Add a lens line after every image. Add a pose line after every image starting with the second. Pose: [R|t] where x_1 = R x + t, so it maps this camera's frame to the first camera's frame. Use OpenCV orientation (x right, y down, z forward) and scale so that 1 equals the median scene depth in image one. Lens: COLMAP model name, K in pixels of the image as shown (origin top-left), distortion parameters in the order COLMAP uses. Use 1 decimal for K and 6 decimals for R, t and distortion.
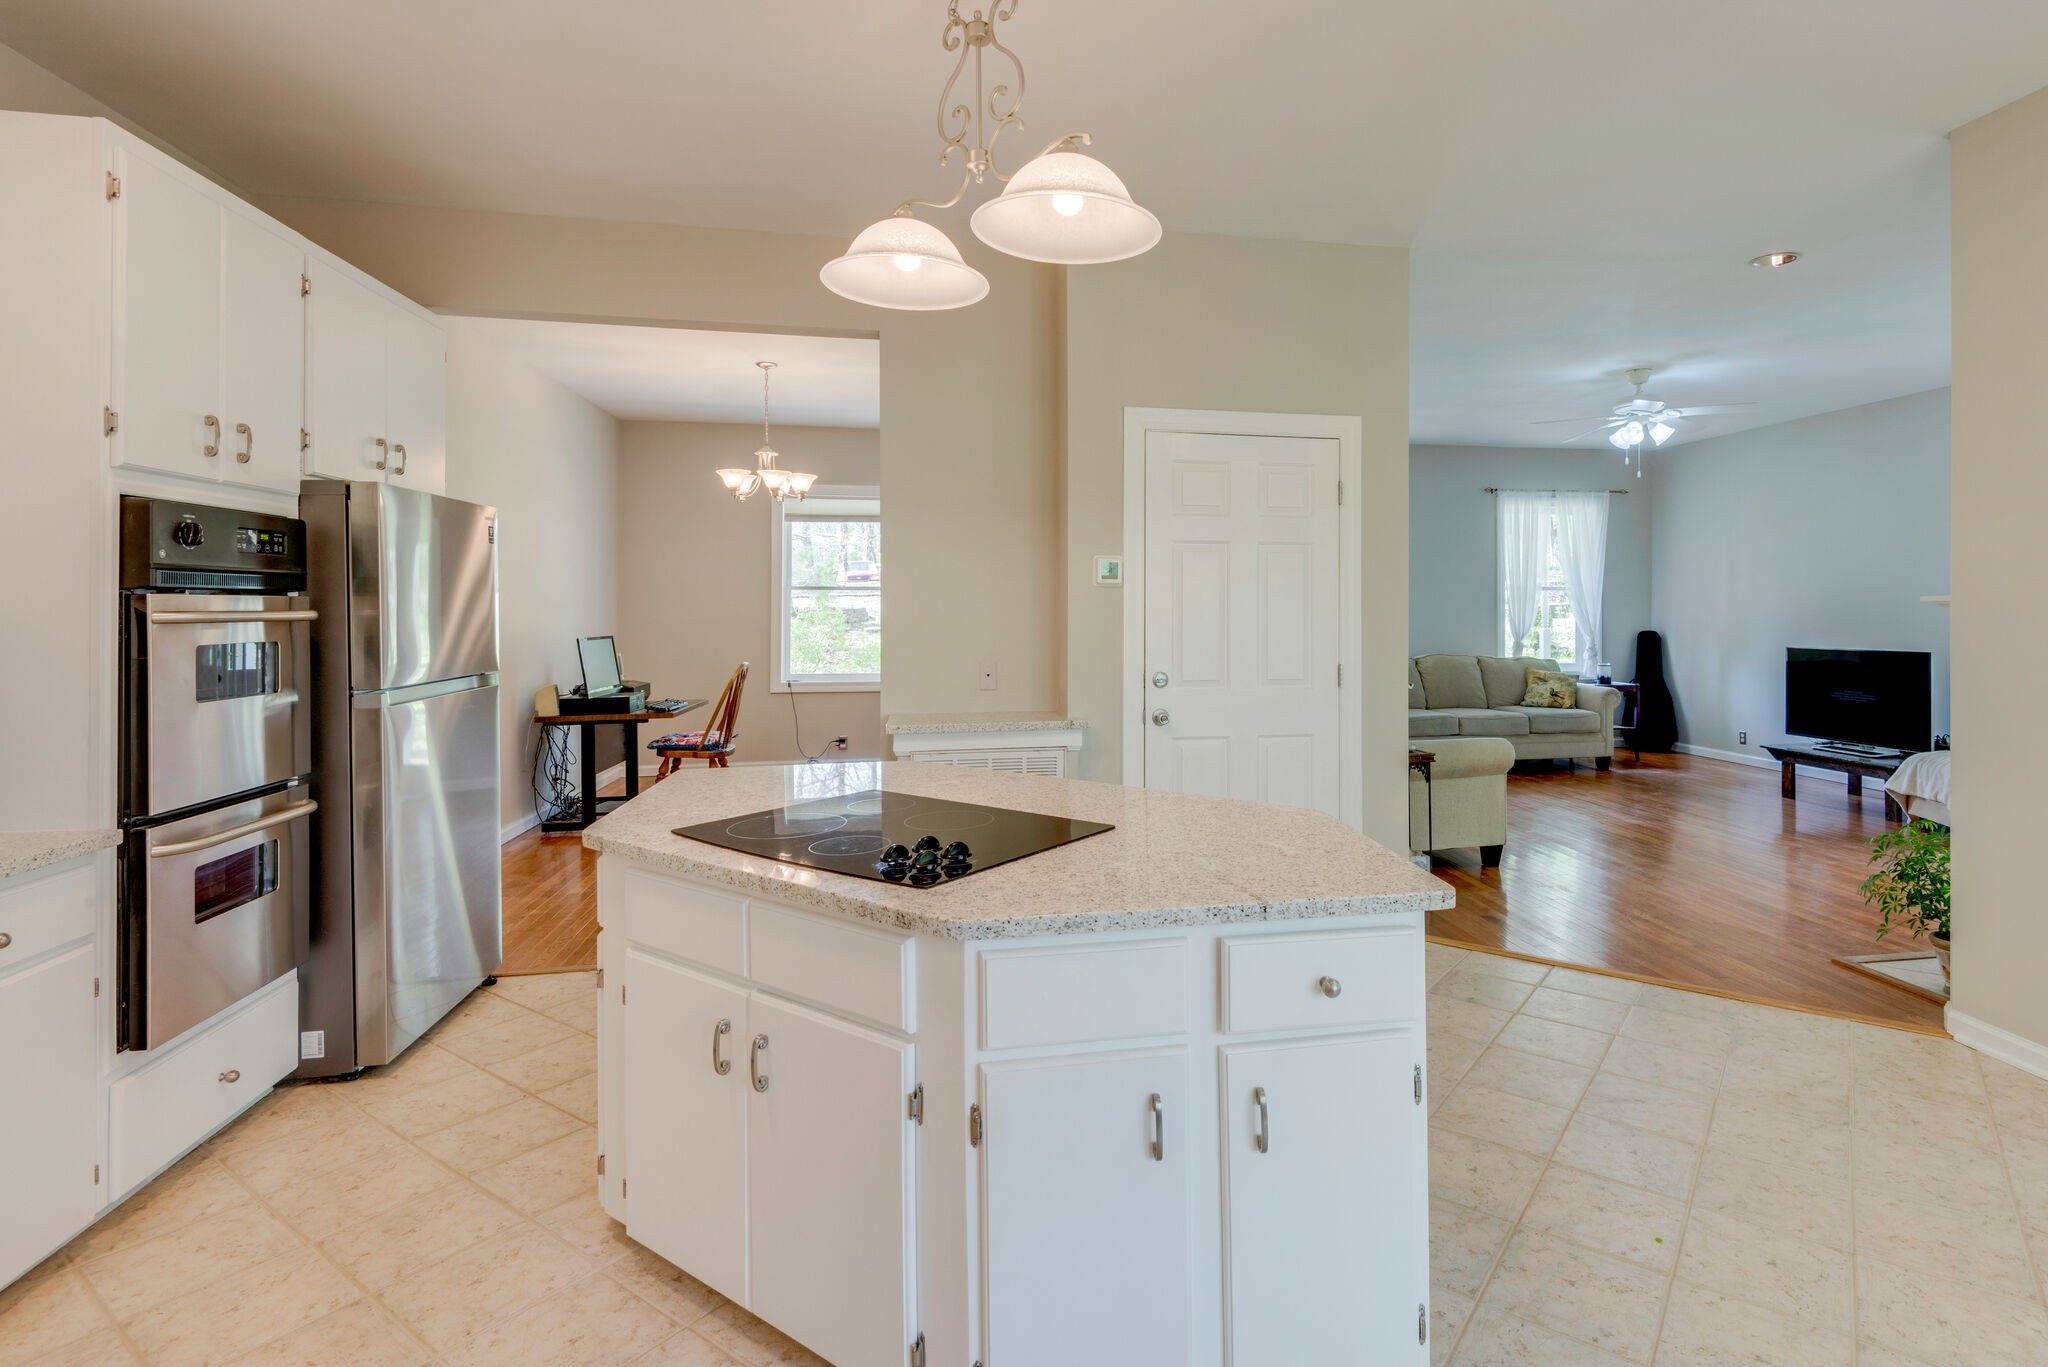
lens RADIAL K [[1044.8, 0, 1111.9], [0, 1044.8, 599.2], [0, 0, 1]] dist [0.041817, 0.000111]
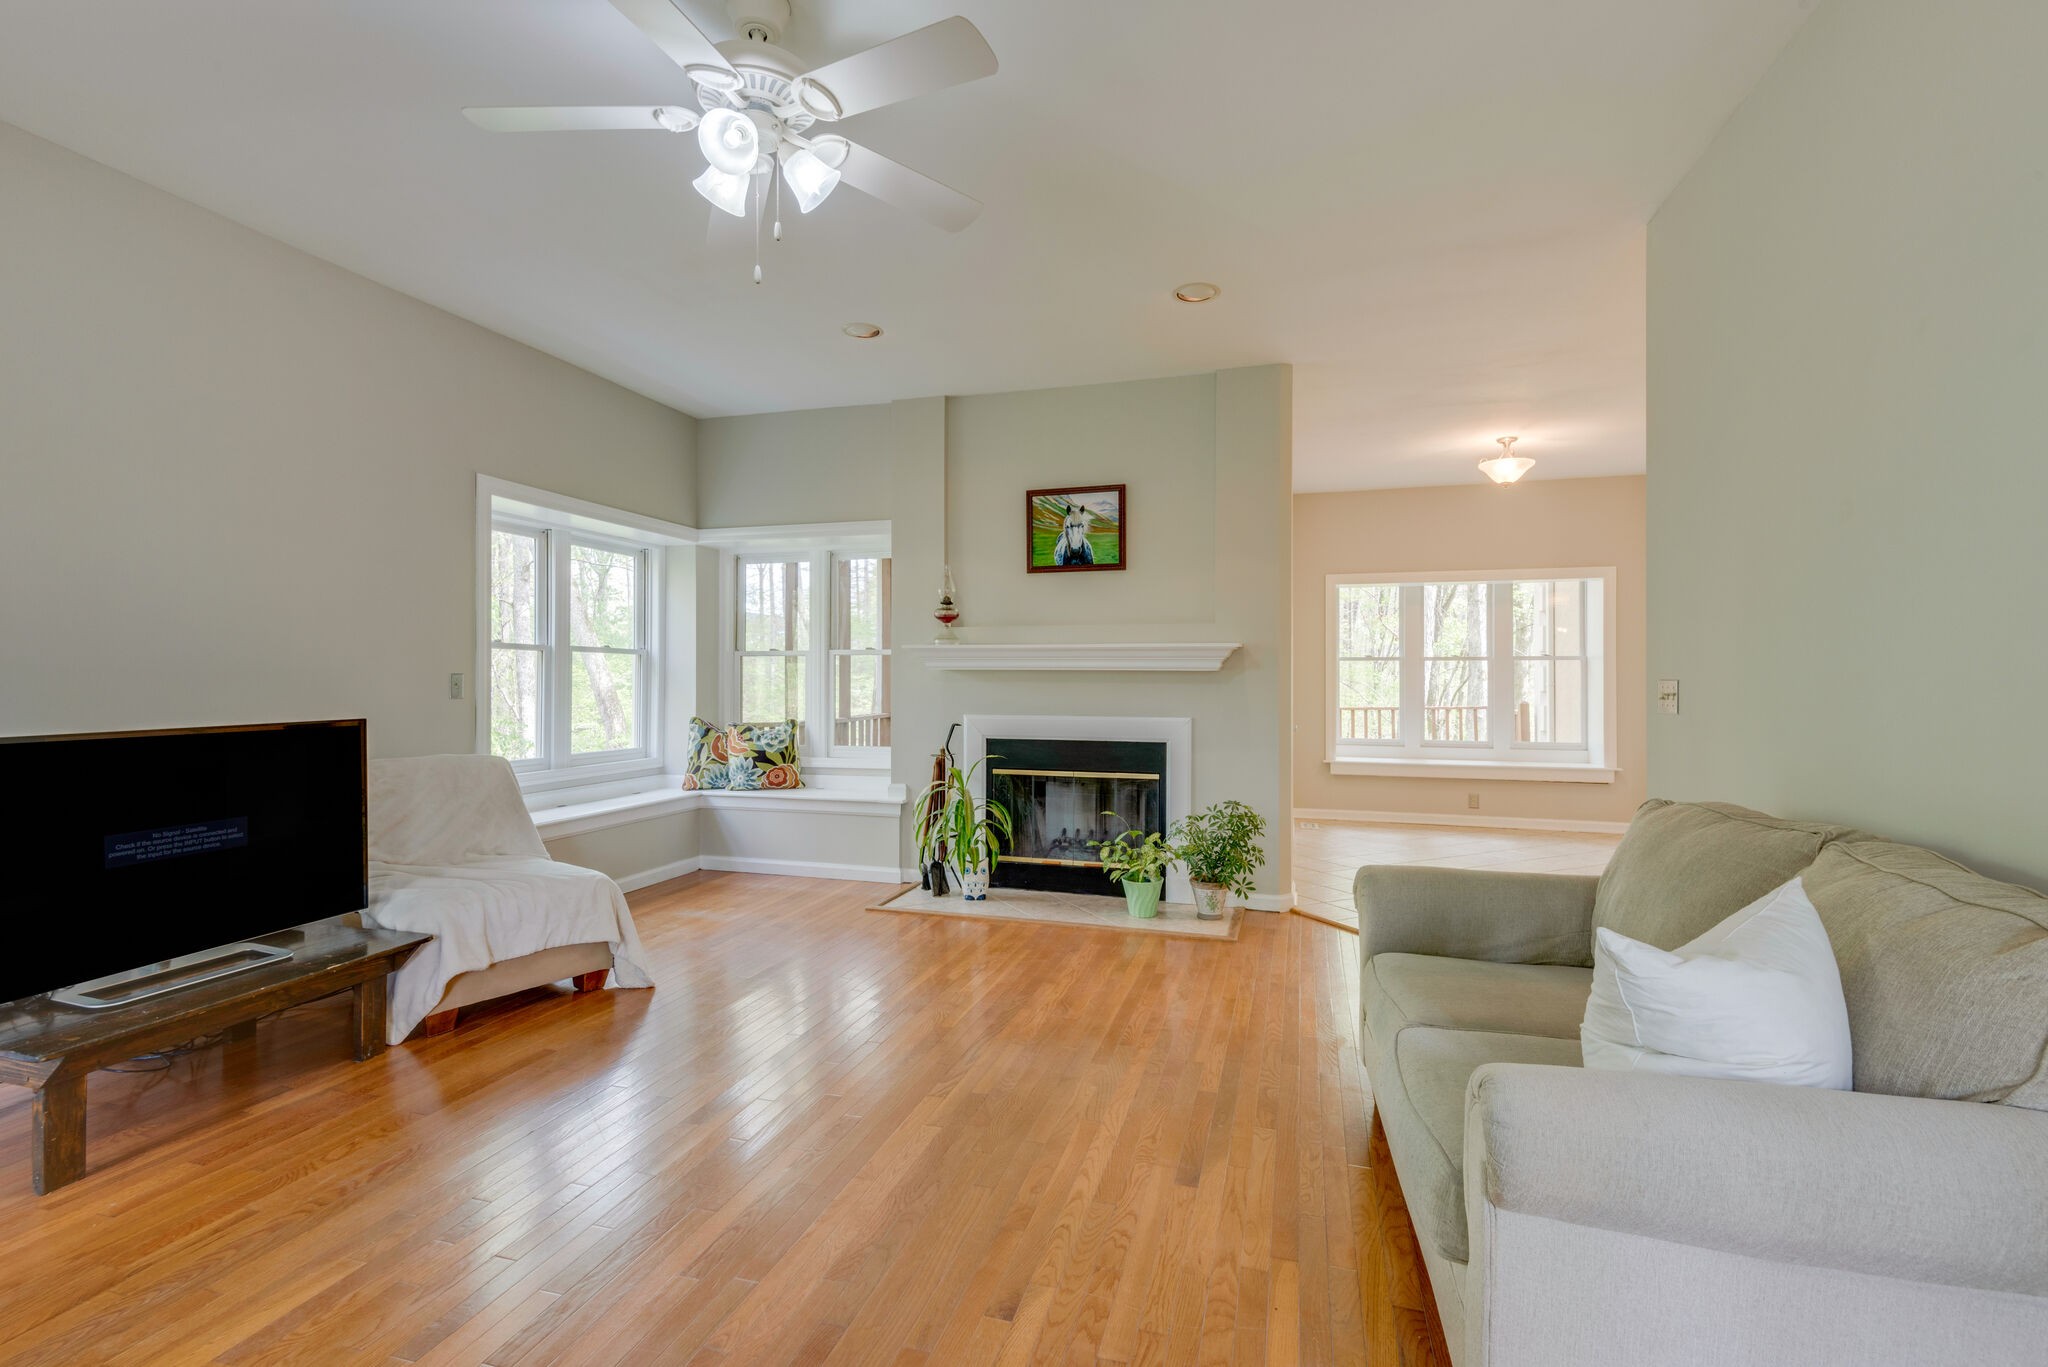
lens RADIAL K [[941.8, 0, 1012.7], [0, 941.8, 672.6], [0, 0, 1]] dist [0.027031, -0.000170]
pose [[-0.891412, 0.005074, 0.453165, 0.208964], [-0.000411, 0.999928, -0.012005, 0.025938], [-0.453193, -0.010888, -0.891346, 1.017642]]
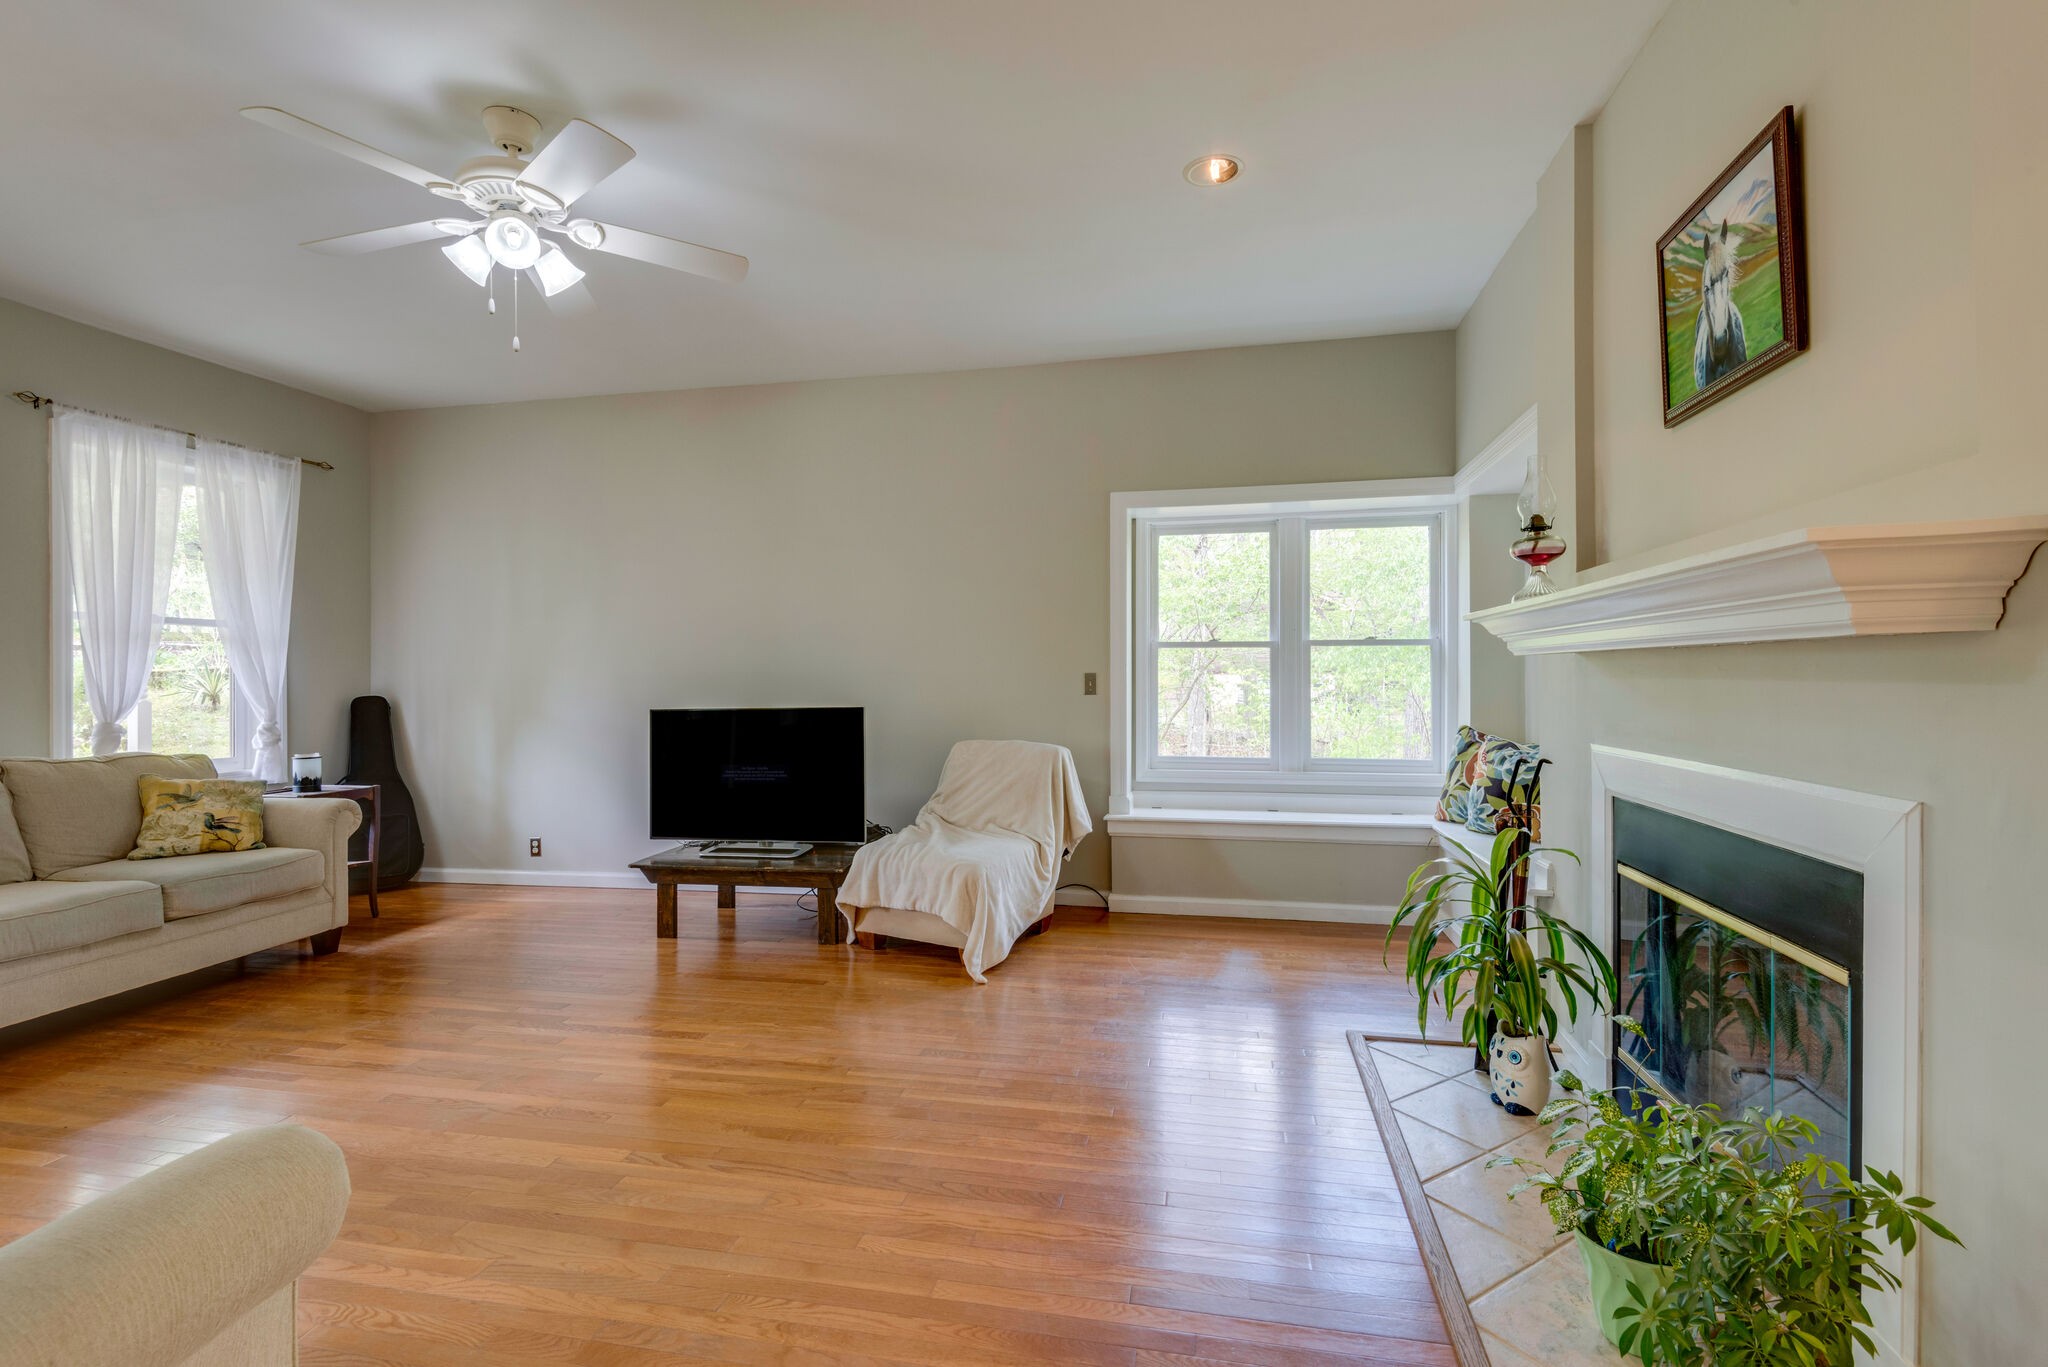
lens RADIAL K [[918.3, 0, 1013.9], [0, 918.3, 678.9], [0, 0, 1]] dist [0.054883, -0.037878]
pose [[0.369016, -0.000427, 0.929423, 0.162837], [0.001426, 0.999999, -0.000107, 0.024274], [-0.929422, 0.001365, 0.369017, 0.528744]]
